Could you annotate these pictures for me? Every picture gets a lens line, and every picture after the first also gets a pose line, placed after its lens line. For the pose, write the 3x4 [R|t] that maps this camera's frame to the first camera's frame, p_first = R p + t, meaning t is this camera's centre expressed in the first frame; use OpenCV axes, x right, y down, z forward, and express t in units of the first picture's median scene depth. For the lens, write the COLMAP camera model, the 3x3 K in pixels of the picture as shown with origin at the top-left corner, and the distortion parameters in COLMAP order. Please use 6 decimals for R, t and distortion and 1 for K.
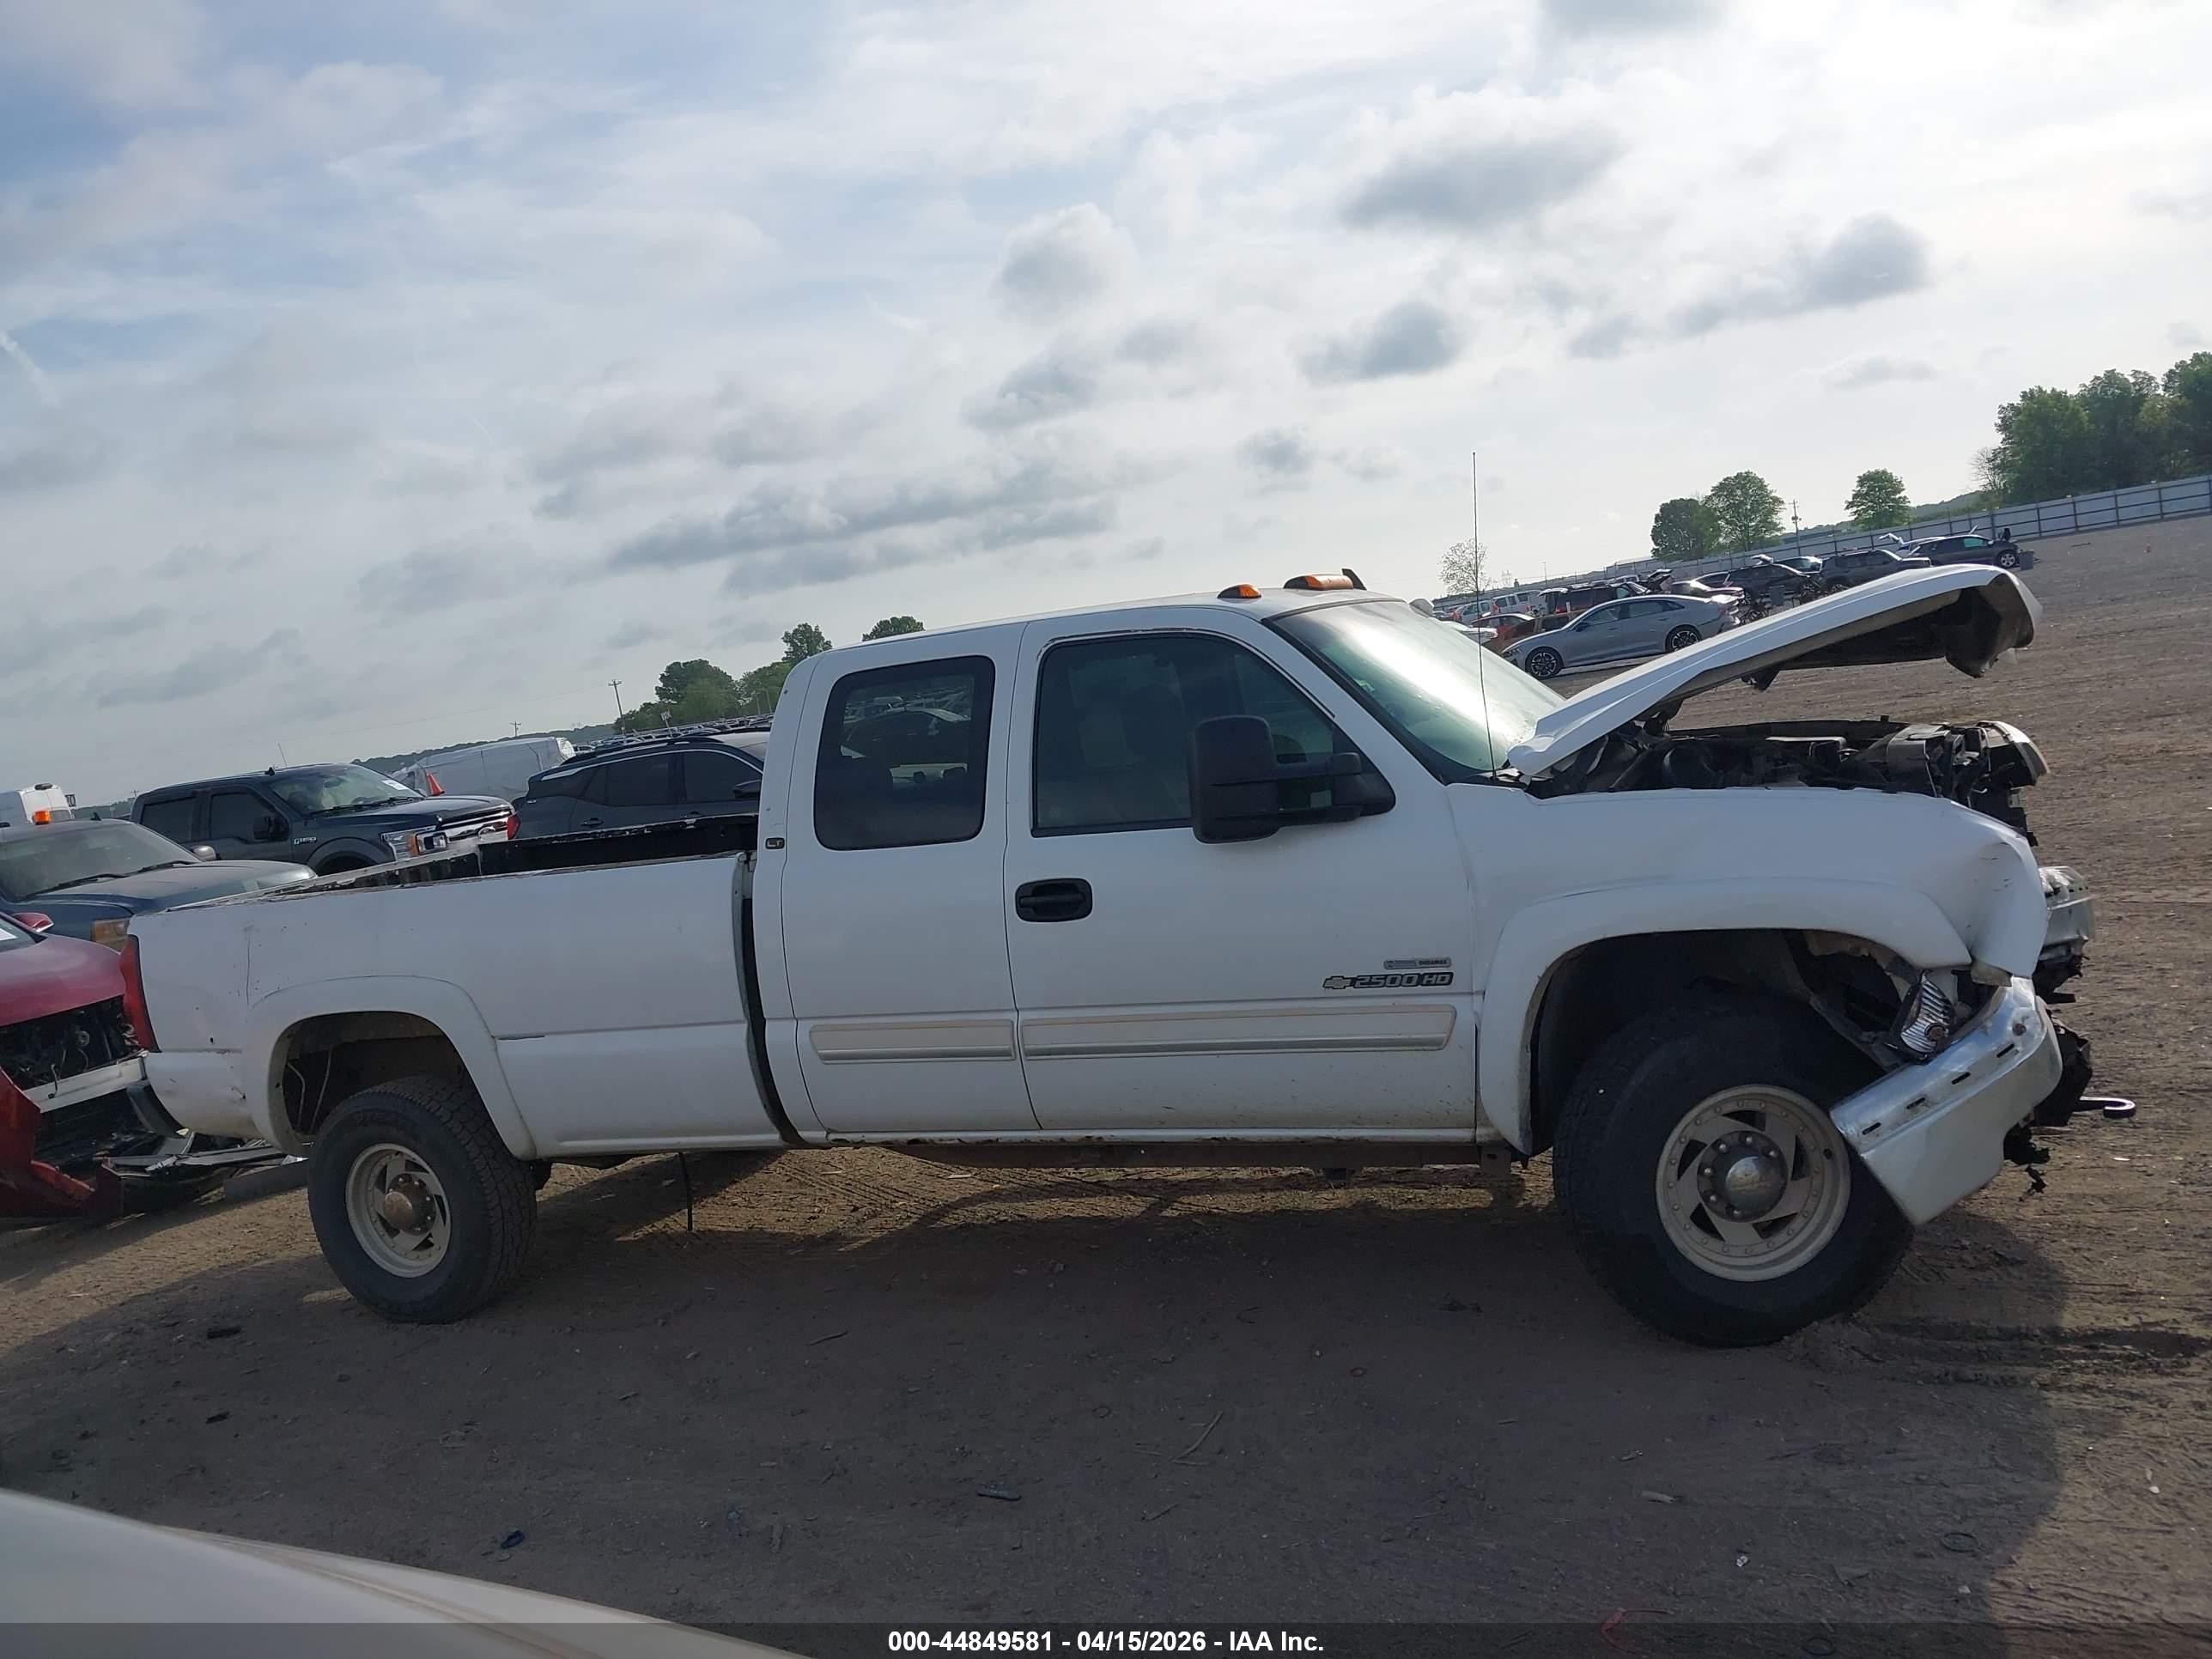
lens RADIAL K [[1751.7, 0, 1092.8], [0, 1751.7, 827.5], [0, 0, 1]] dist [0.003775, -0.000407]
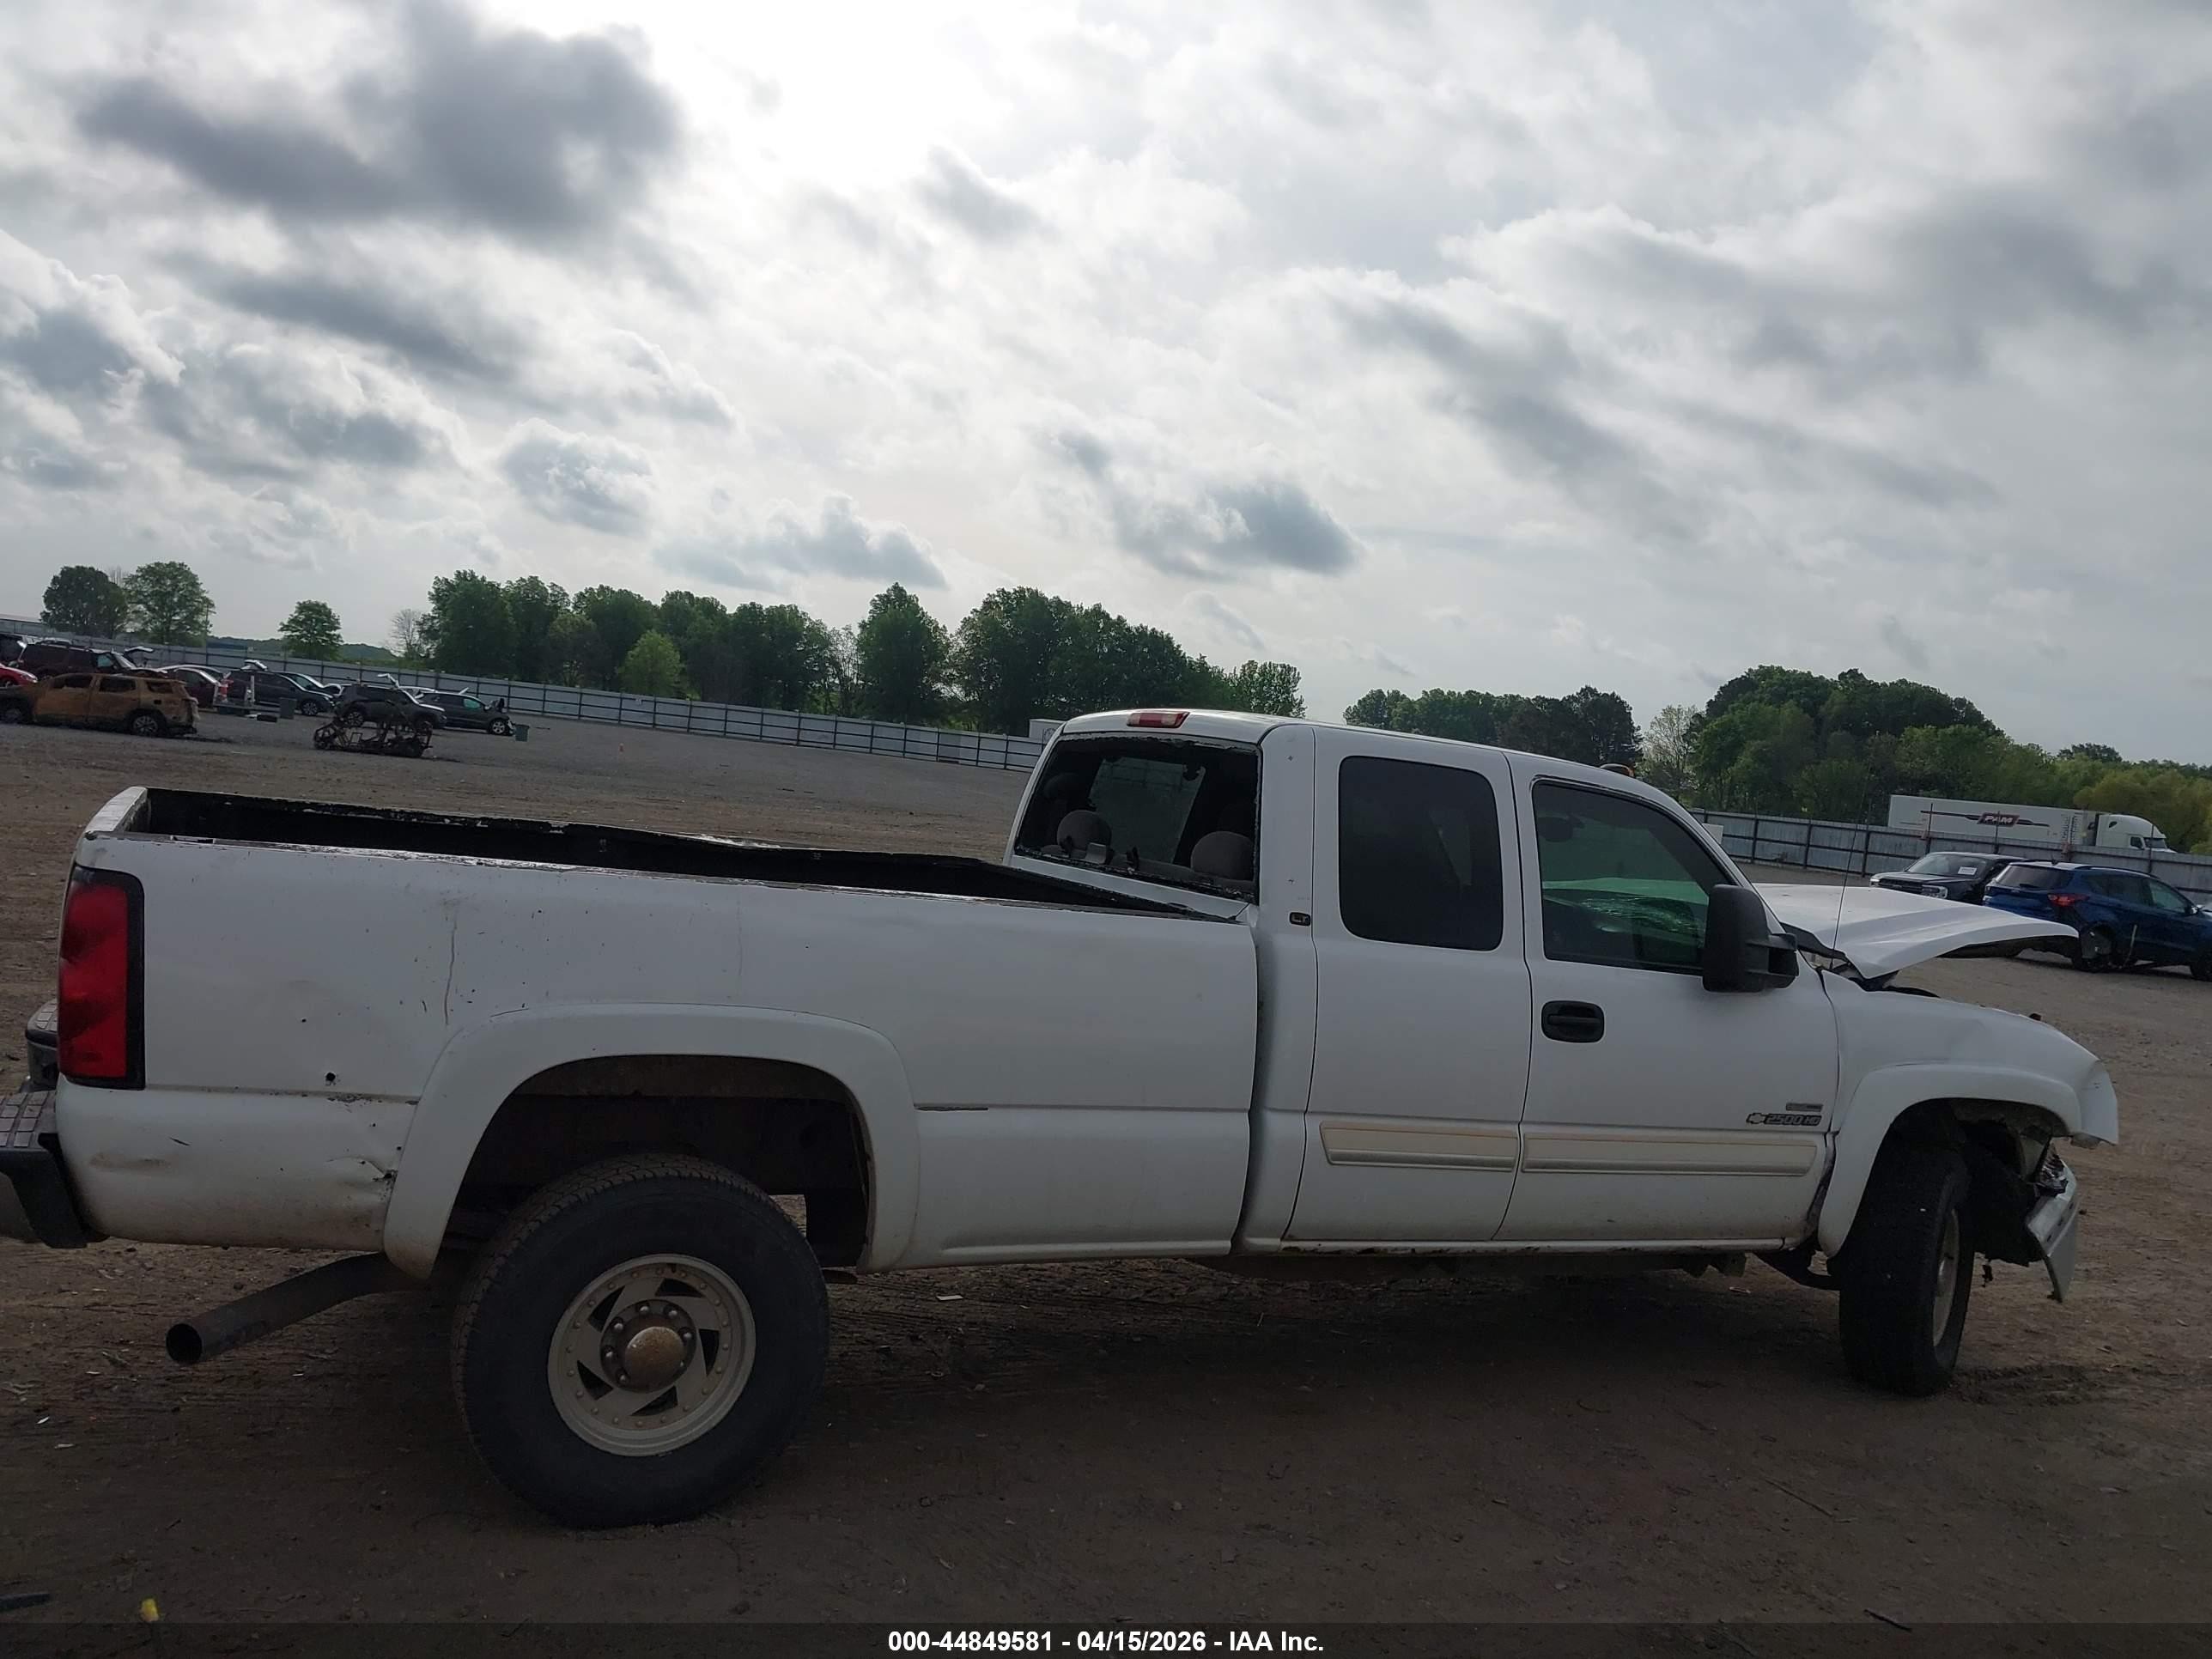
lens RADIAL K [[1747.6, 0, 1098.7], [0, 1747.6, 828.8], [0, 0, 1]] dist [0.007093, -0.014522]
pose [[0.613610, 0.189835, 0.766450, -0.781917], [-0.132955, 0.981651, -0.136694, 0.083202], [-0.778336, -0.018027, 0.627590, 0.418024]]
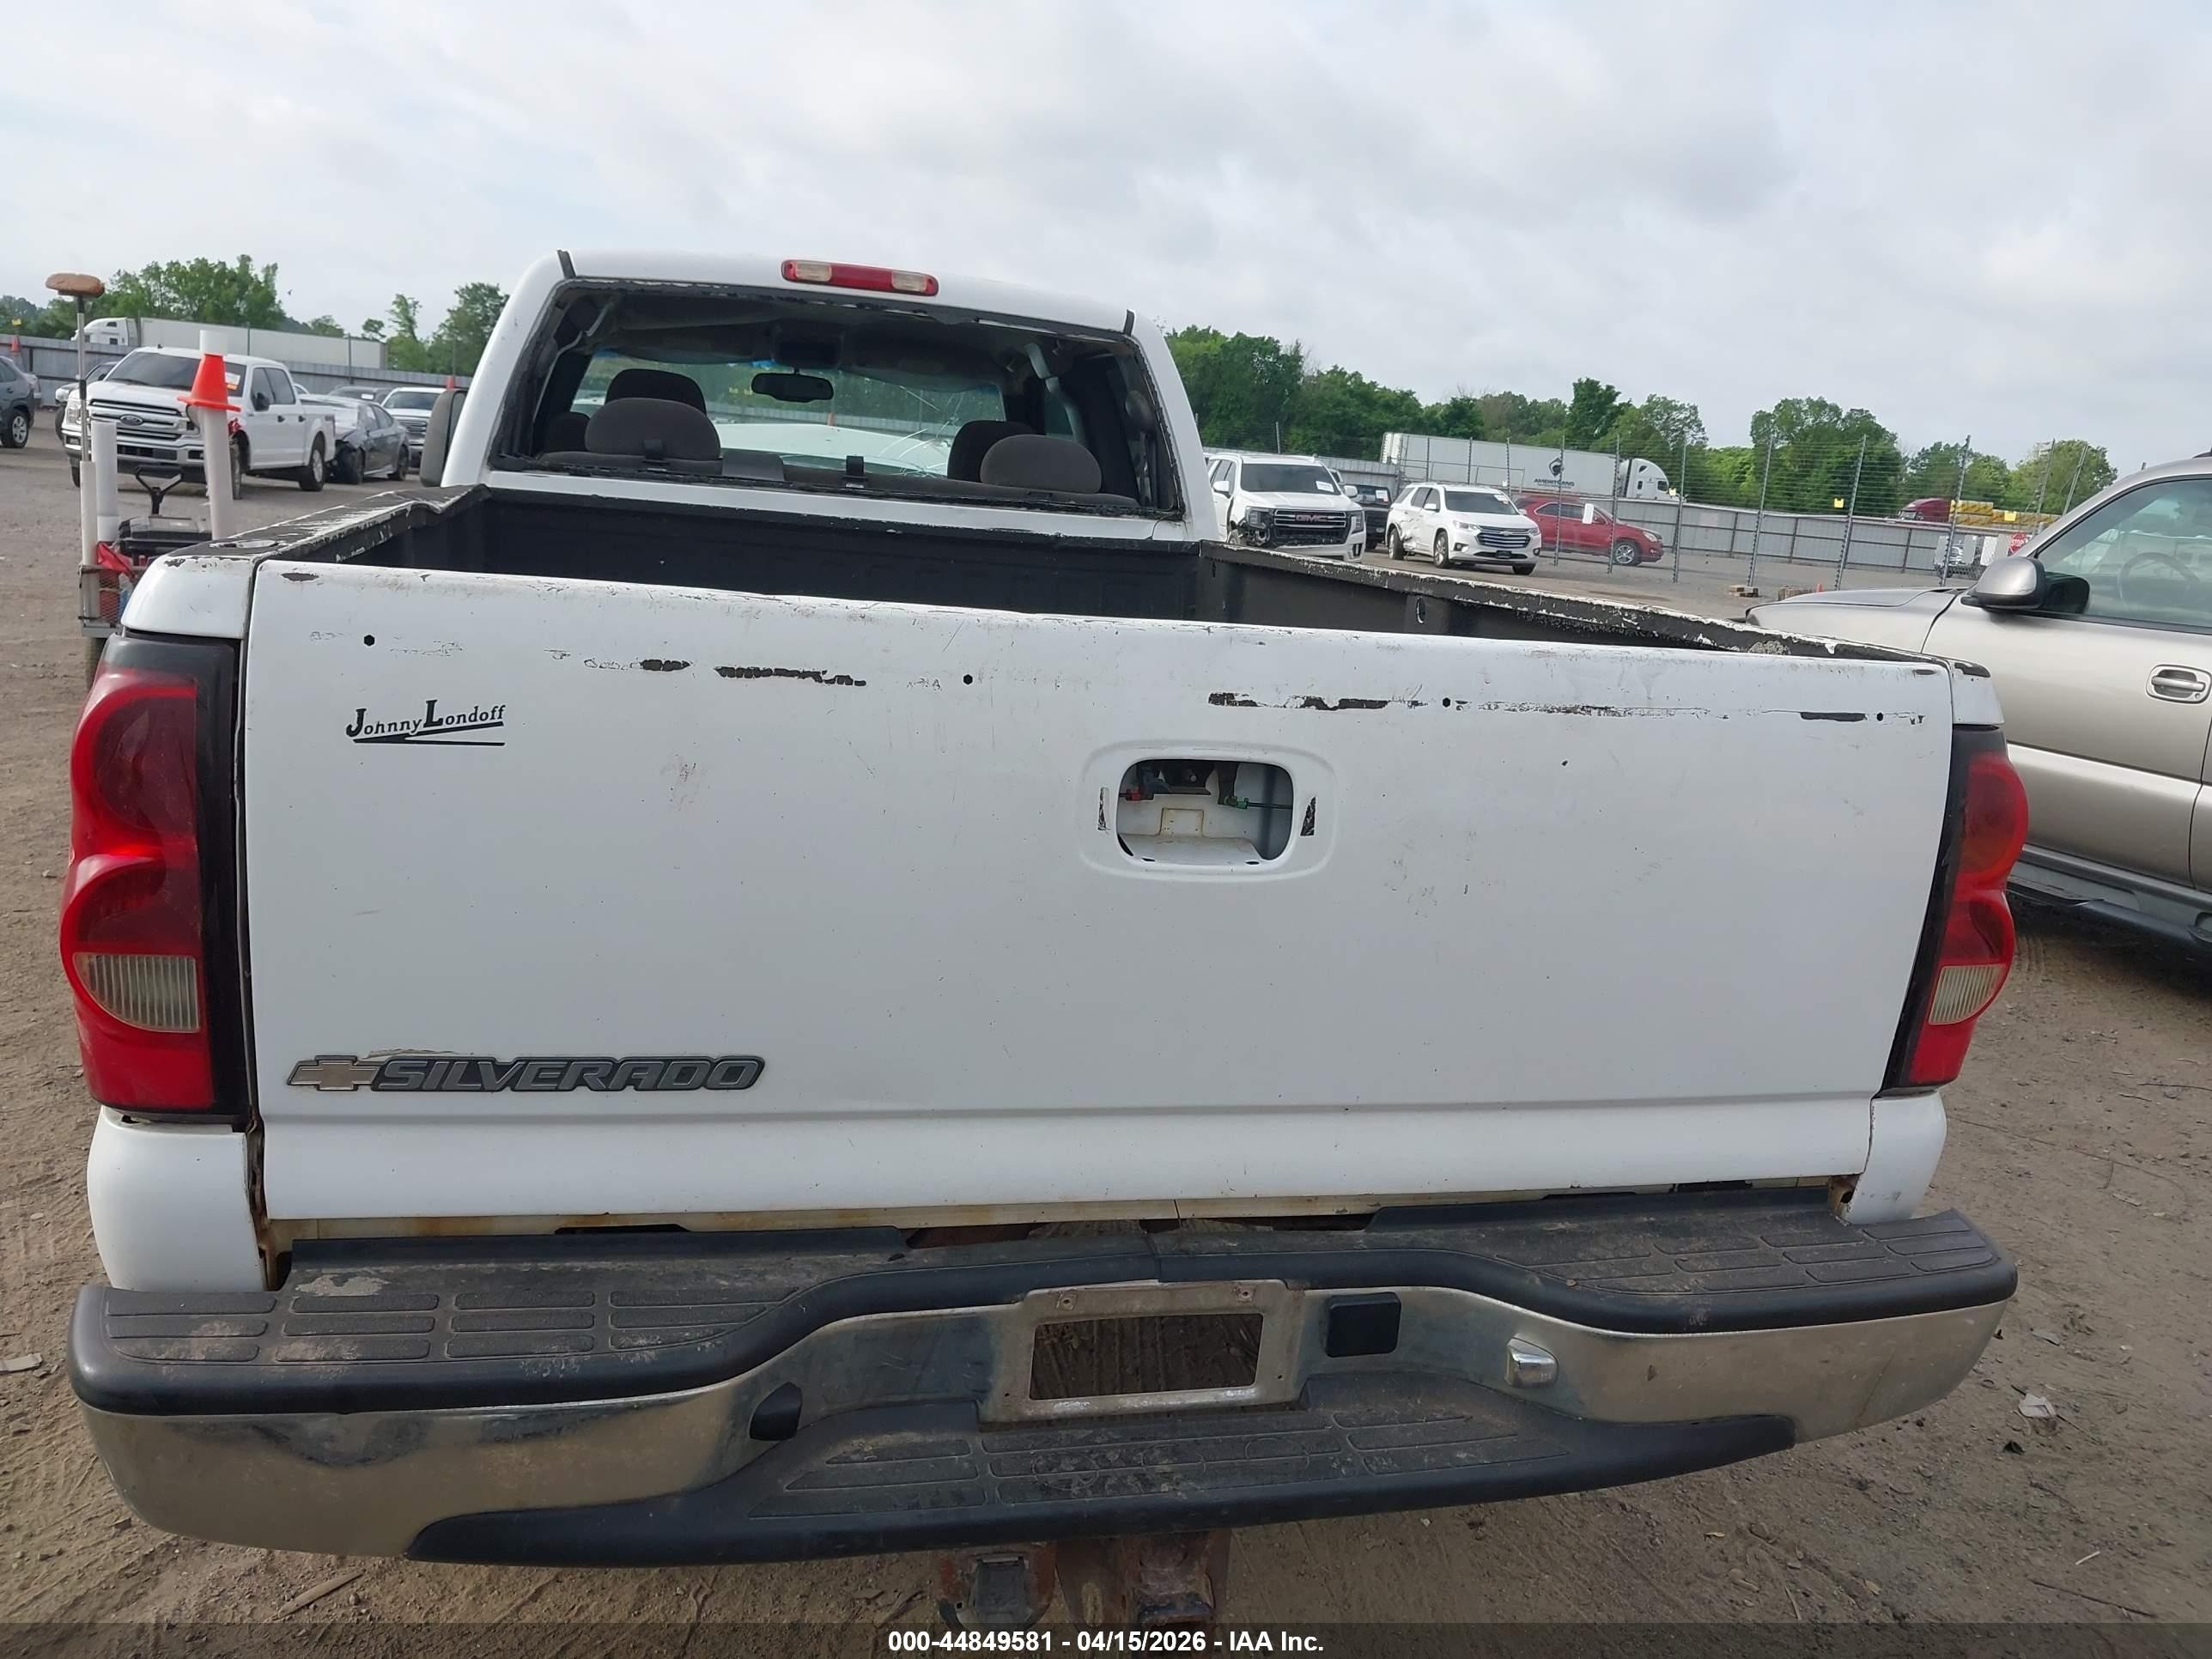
lens RADIAL K [[1751.7, 0, 1092.8], [0, 1751.7, 827.5], [0, 0, 1]] dist [0.003775, -0.000407]
pose [[-0.628693, -0.060540, 0.775293, -0.688660], [0.079367, 0.986764, 0.141413, 0.023051], [-0.773593, 0.150438, -0.615567, 1.327172]]
